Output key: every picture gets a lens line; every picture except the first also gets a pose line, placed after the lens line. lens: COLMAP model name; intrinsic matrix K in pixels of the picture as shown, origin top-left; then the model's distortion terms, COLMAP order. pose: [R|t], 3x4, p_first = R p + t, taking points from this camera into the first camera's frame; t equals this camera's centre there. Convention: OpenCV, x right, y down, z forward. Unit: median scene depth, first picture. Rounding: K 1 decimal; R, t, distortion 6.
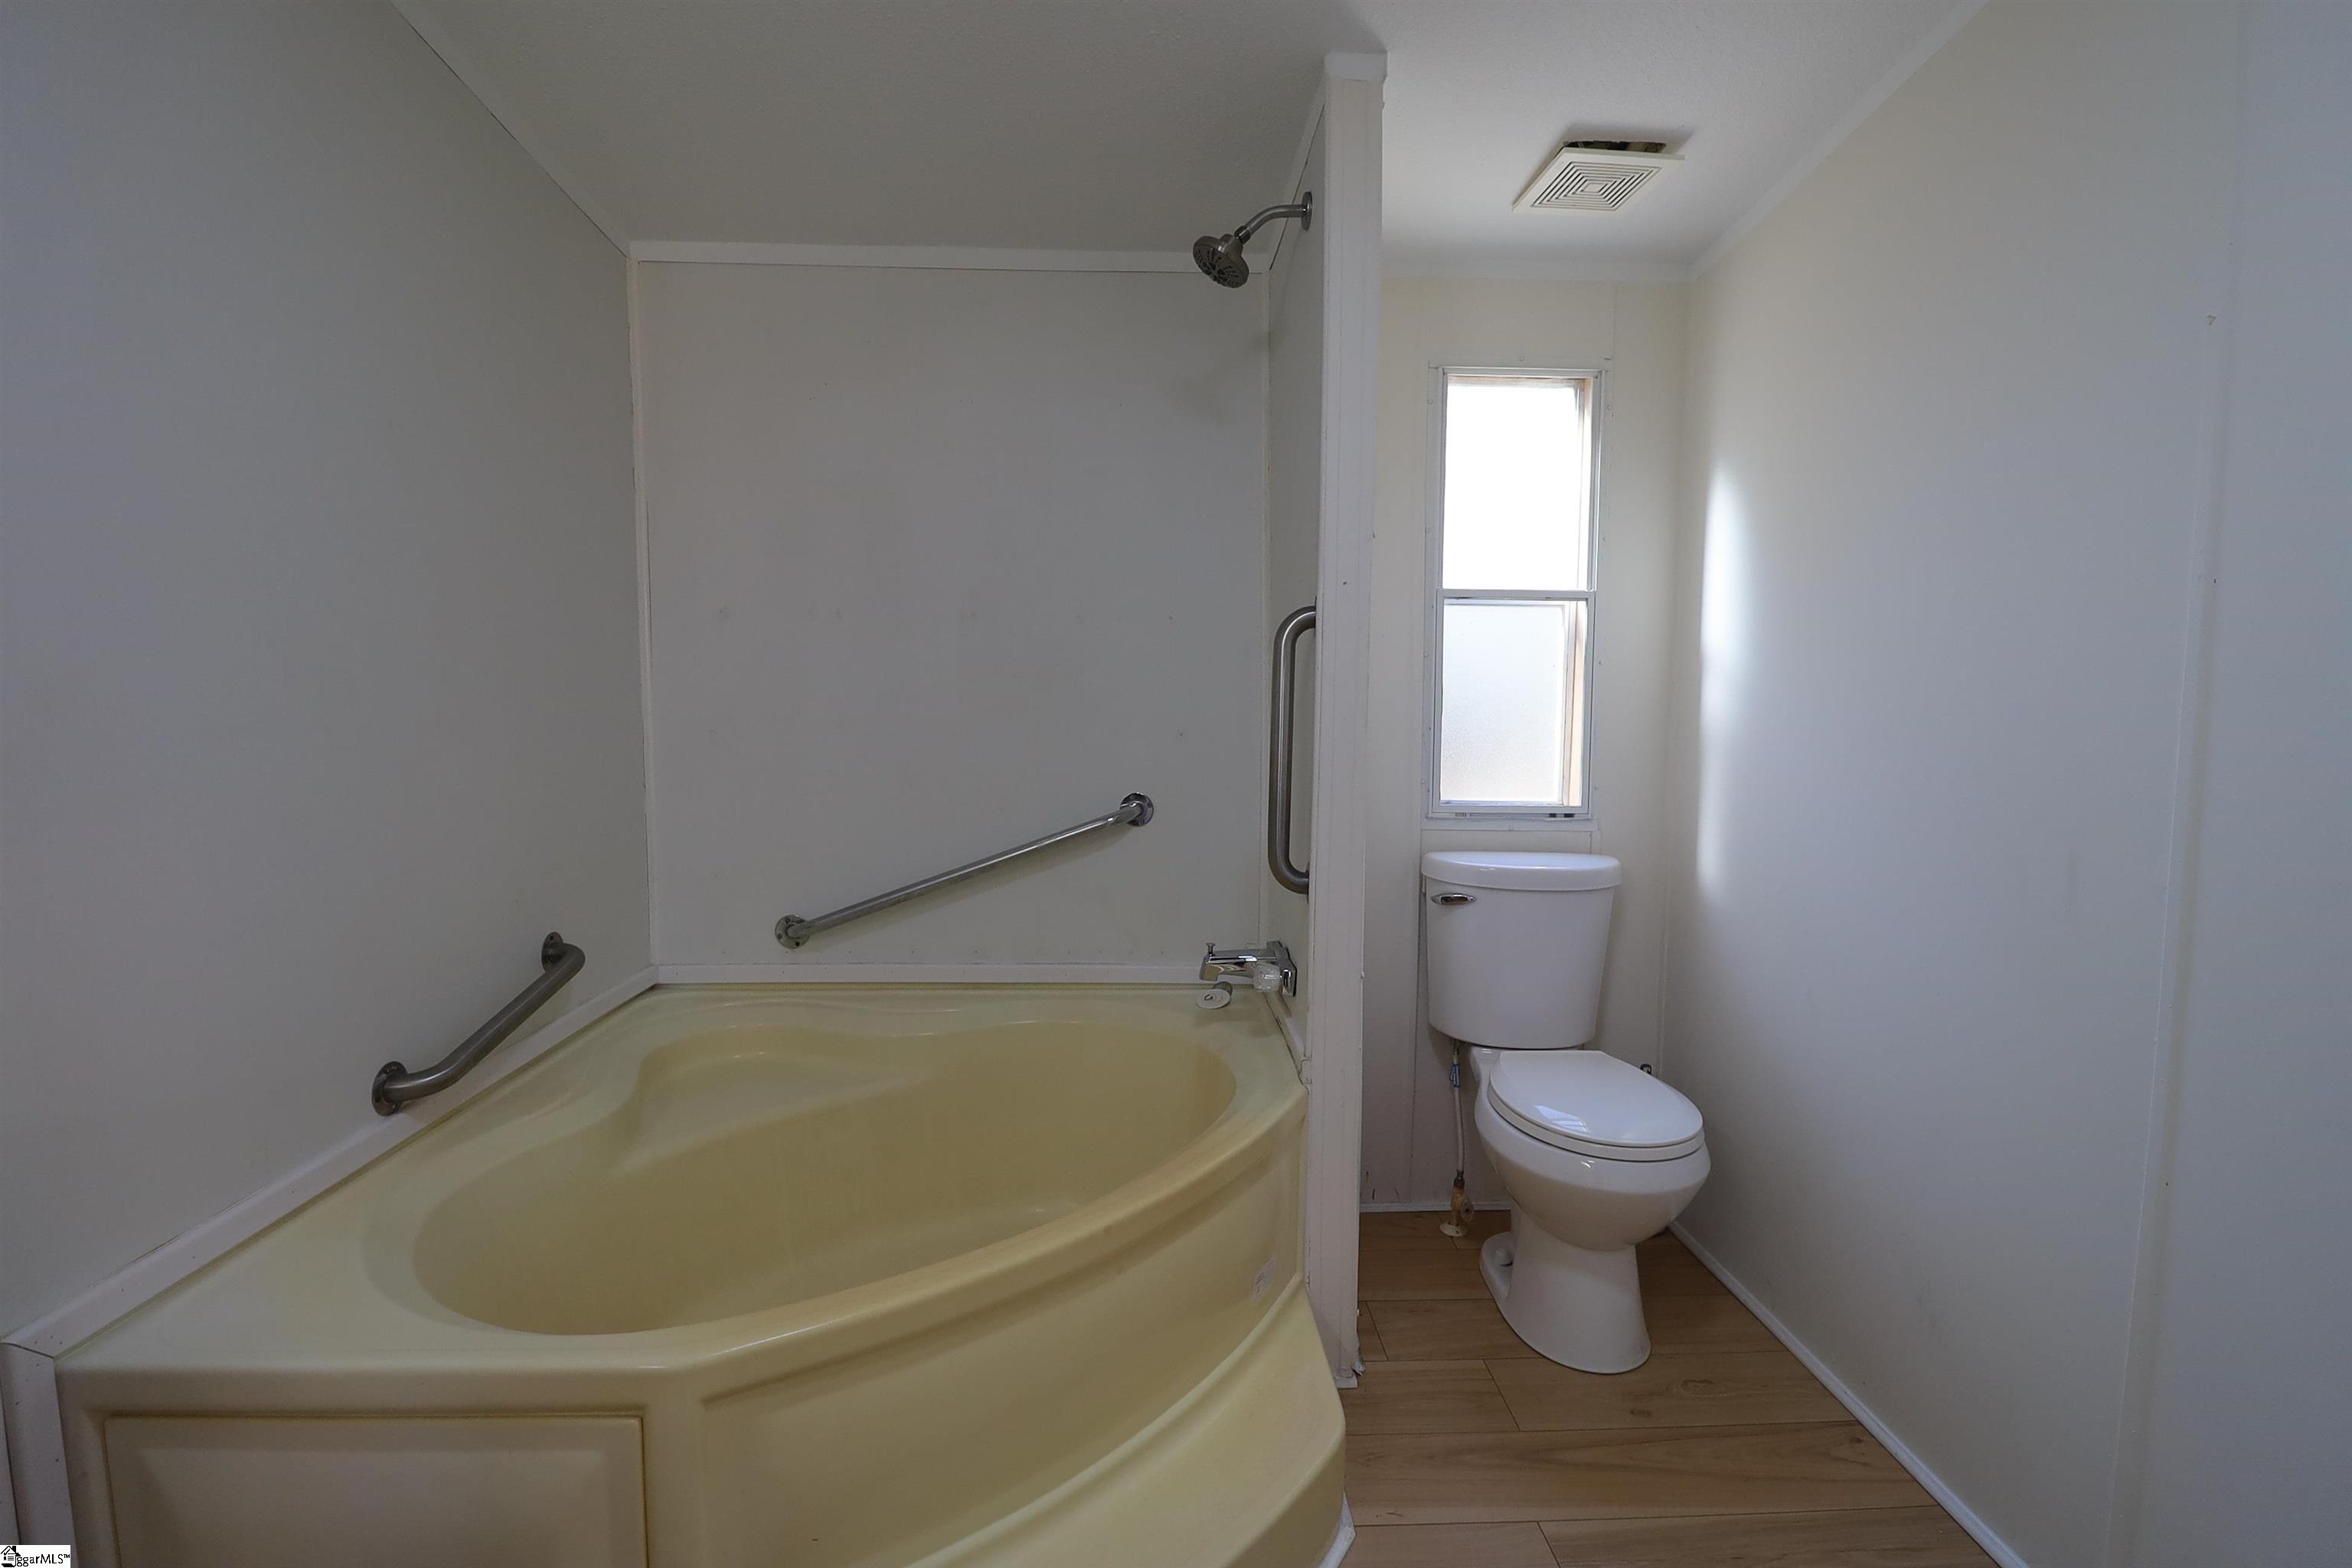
lens RADIAL K [[1086.6, 0, 1176.6], [0, 1086.6, 783.6], [0, 0, 1]] dist [-0.003881, -0.011069]
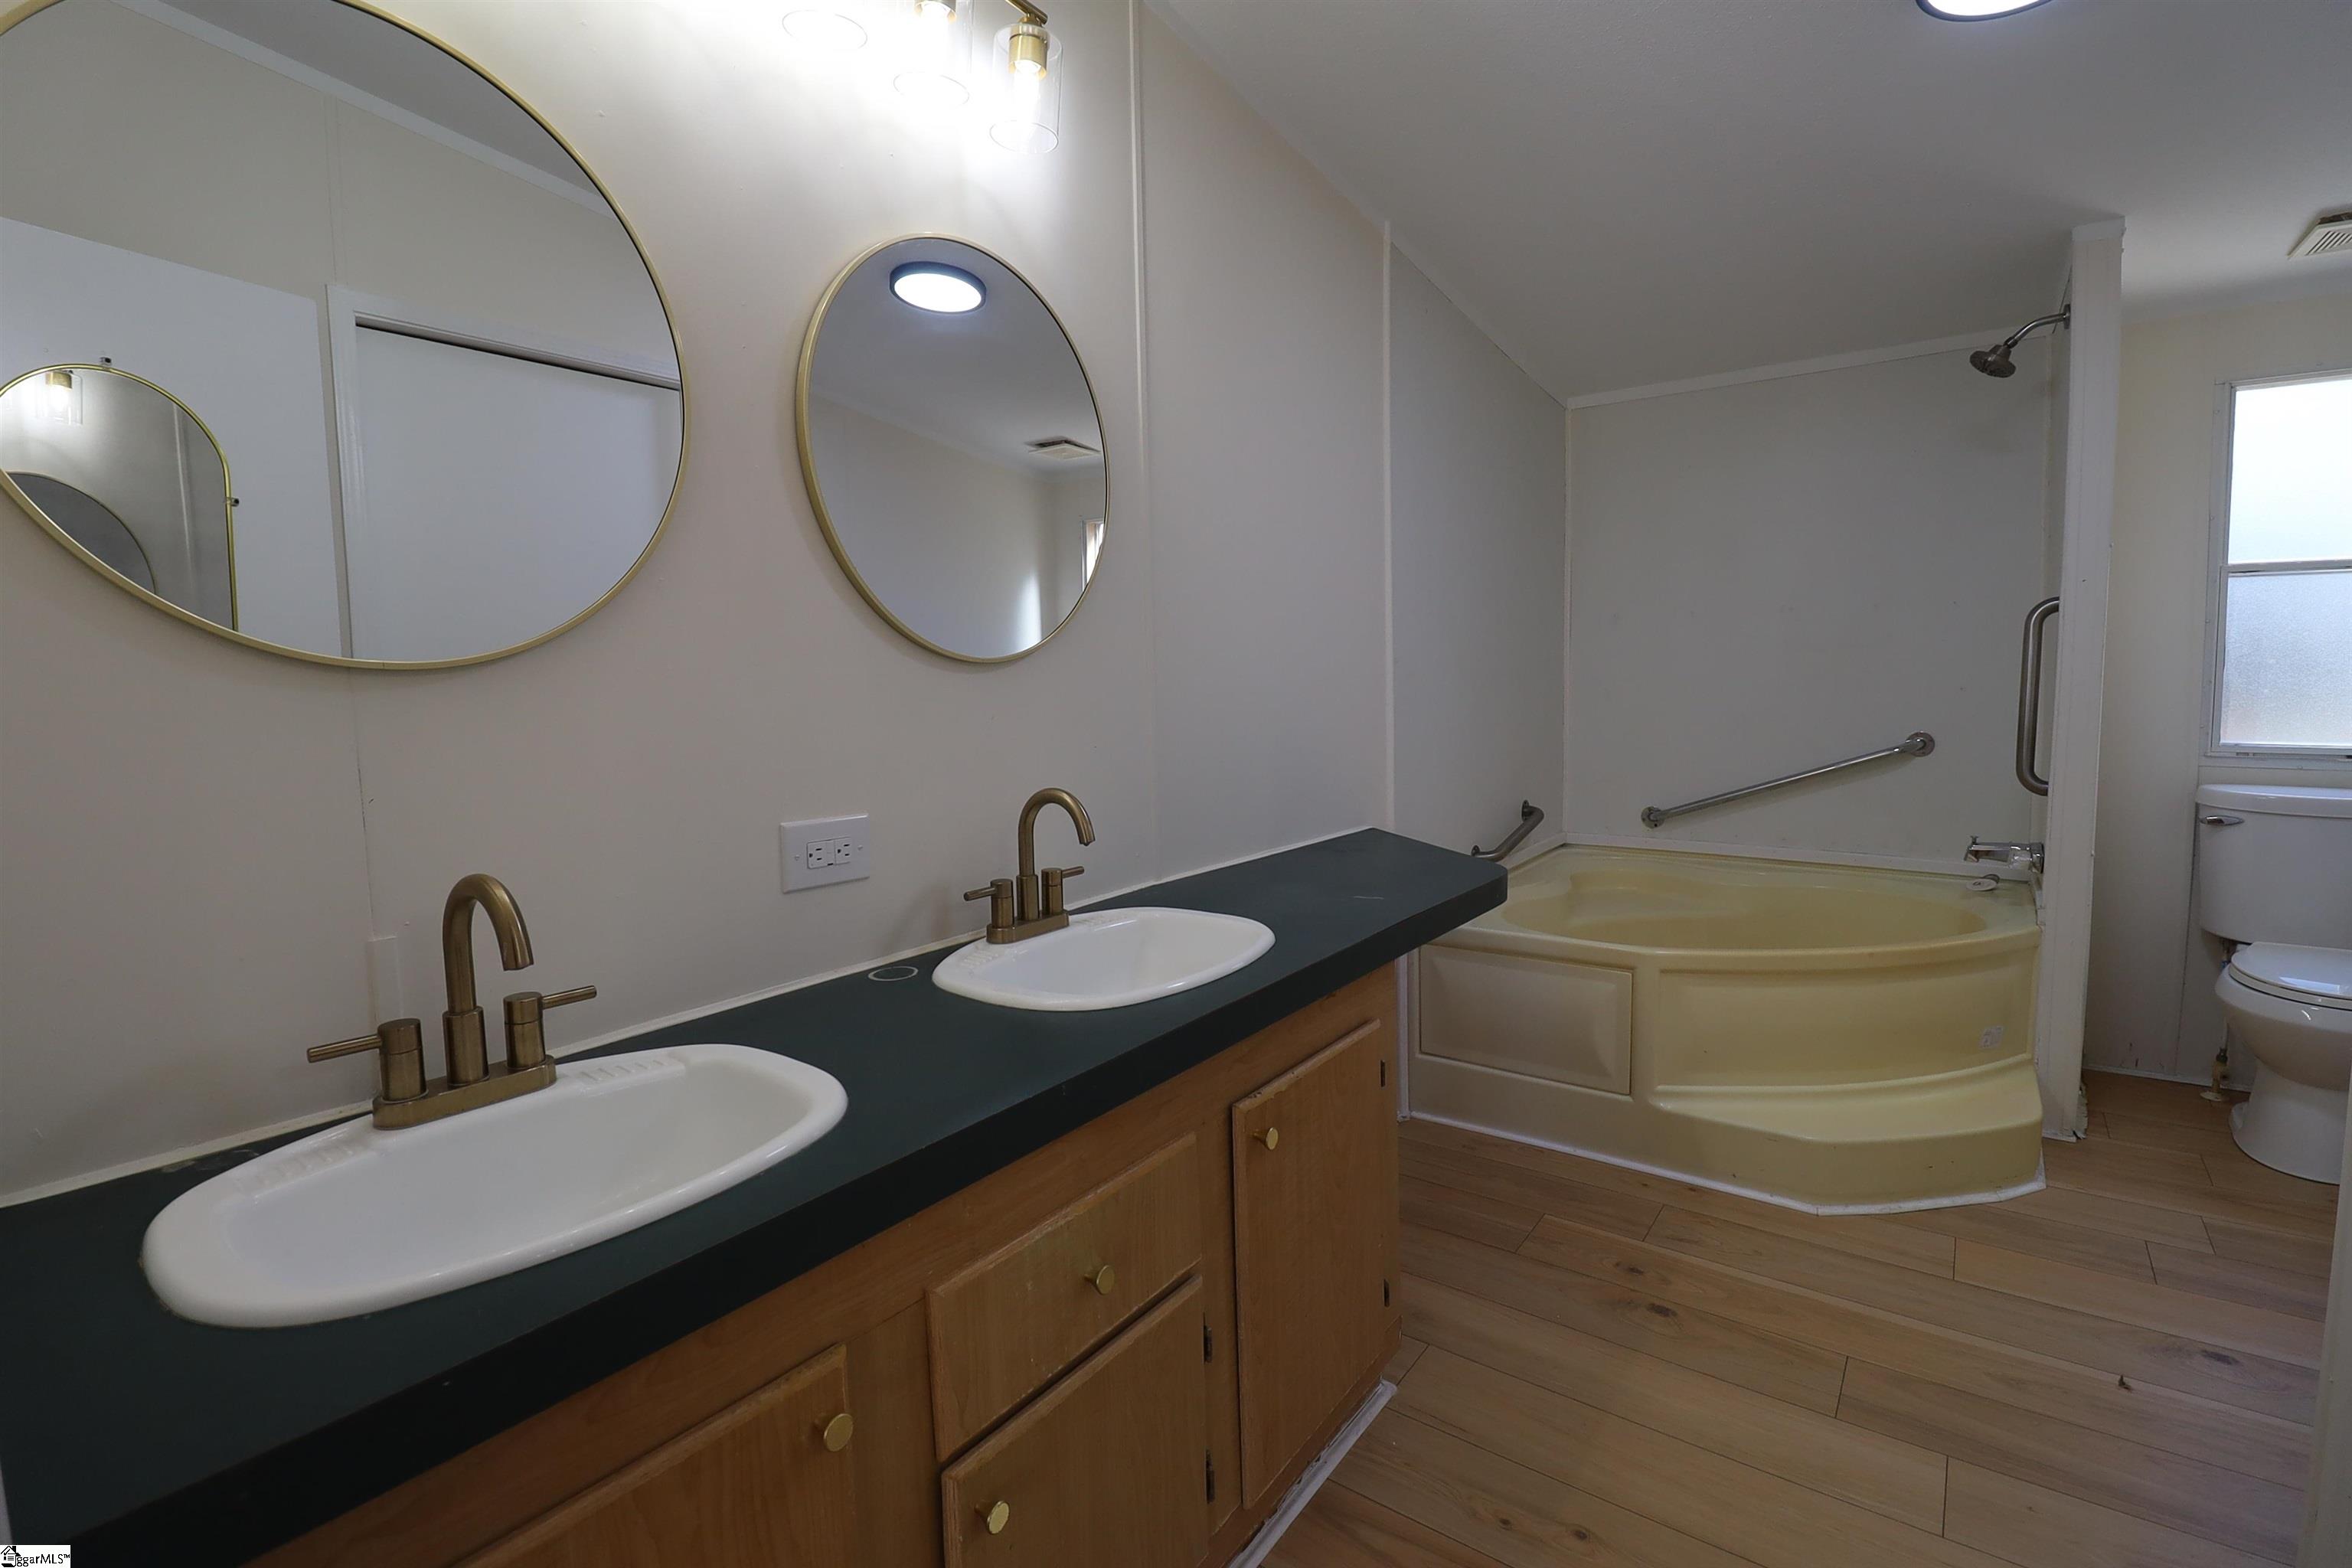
lens RADIAL K [[1086.6, 0, 1169.5], [0, 1086.6, 768.7], [0, 0, 1]] dist [-0.003881, -0.011069]
pose [[0.777398, 0.033170, -0.628134, 0.091698], [-0.024690, 0.999448, 0.022220, 0.051371], [0.628524, -0.001765, 0.777788, -0.699300]]
